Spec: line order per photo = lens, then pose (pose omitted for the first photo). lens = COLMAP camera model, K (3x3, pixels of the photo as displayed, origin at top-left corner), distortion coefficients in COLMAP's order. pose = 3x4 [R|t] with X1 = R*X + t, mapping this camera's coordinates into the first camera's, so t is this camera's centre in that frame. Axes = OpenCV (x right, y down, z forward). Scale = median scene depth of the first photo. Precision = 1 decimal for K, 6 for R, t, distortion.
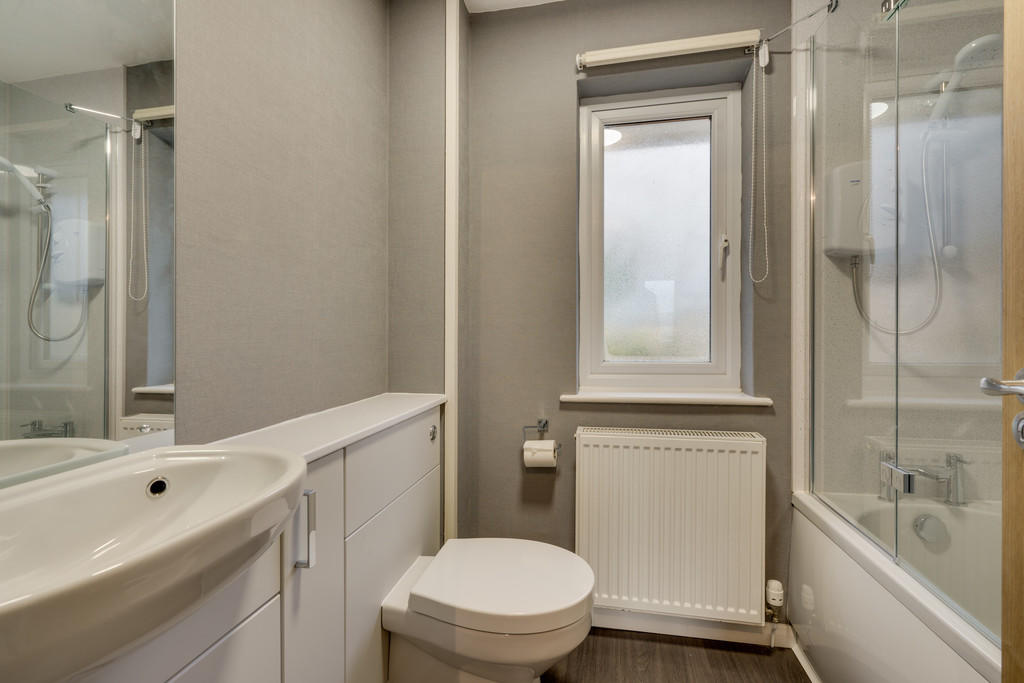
lens RADIAL K [[464.3, 0, 512.8], [0, 464.3, 336.0], [0, 0, 1]] dist [-0.002755, 0.000947]
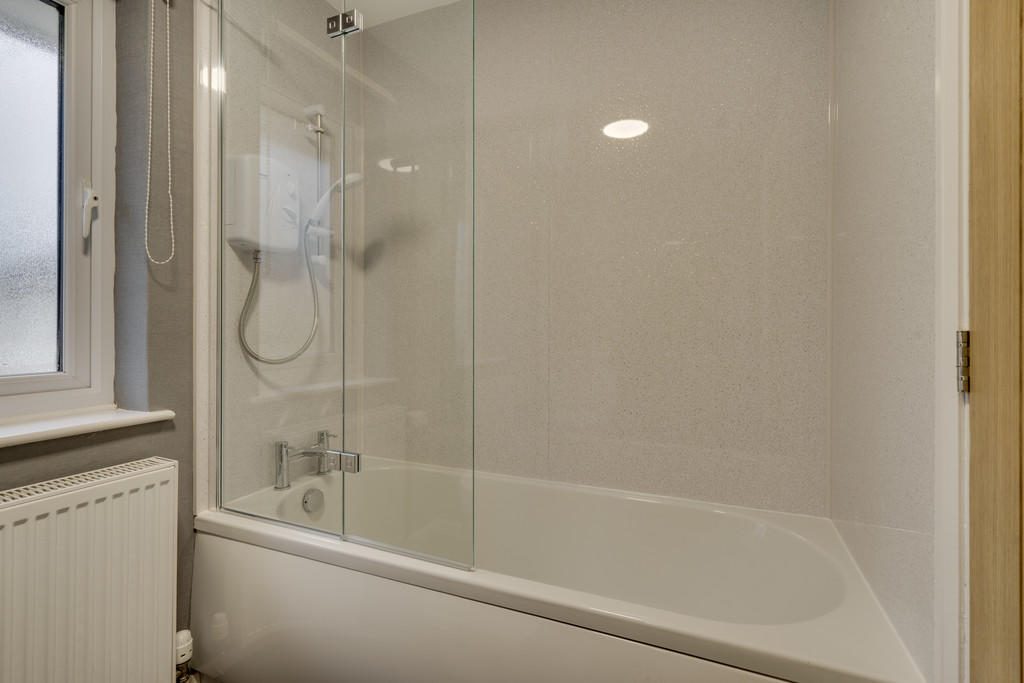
lens RADIAL K [[464.3, 0, 511.7], [0, 464.3, 334.0], [0, 0, 1]] dist [-0.002755, 0.000947]
pose [[0.225328, -0.004729, 0.974272, -0.098866], [0.004495, 0.999983, 0.003814, 0.001851], [-0.974273, 0.003520, 0.225345, 0.248300]]
